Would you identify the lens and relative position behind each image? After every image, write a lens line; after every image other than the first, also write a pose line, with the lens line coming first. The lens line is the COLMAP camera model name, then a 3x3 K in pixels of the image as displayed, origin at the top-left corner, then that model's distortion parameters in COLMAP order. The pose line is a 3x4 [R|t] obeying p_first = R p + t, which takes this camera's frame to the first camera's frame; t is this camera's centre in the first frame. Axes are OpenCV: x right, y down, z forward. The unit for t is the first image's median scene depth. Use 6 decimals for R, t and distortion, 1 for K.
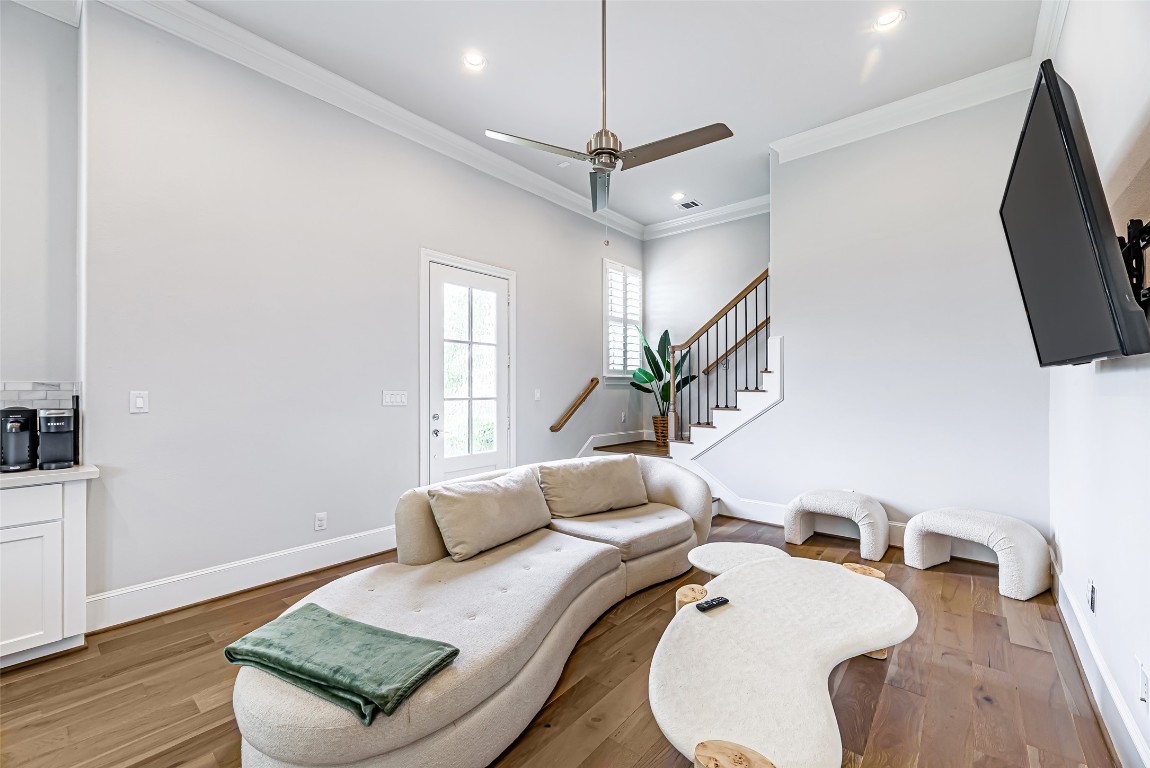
lens RADIAL K [[466.1, 0, 575.0], [0, 466.1, 389.7], [0, 0, 1]] dist [0.000339, -0.000028]
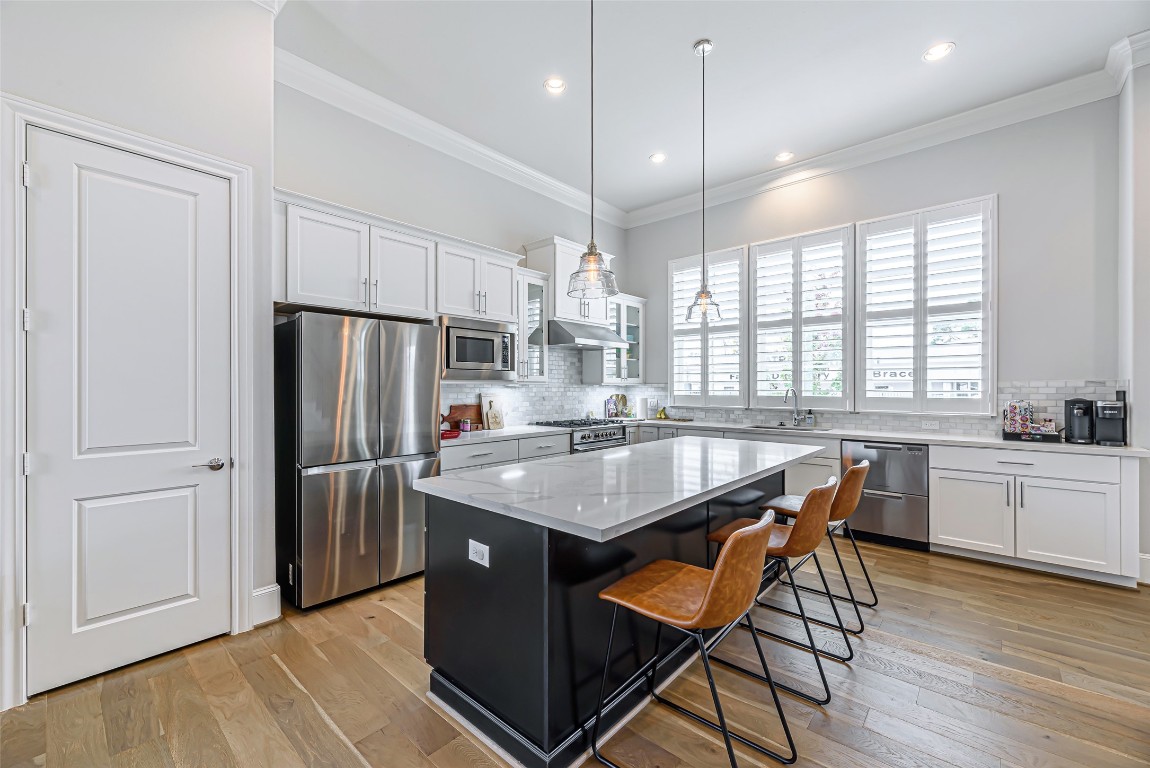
lens RADIAL K [[466.1, 0, 574.1], [0, 466.1, 387.5], [0, 0, 1]] dist [0.000339, -0.000028]
pose [[-0.022733, 0.003358, -0.999736, 0.243780], [-0.000463, 0.999994, 0.003369, 0.000459], [0.999741, 0.000539, -0.022731, -0.492131]]
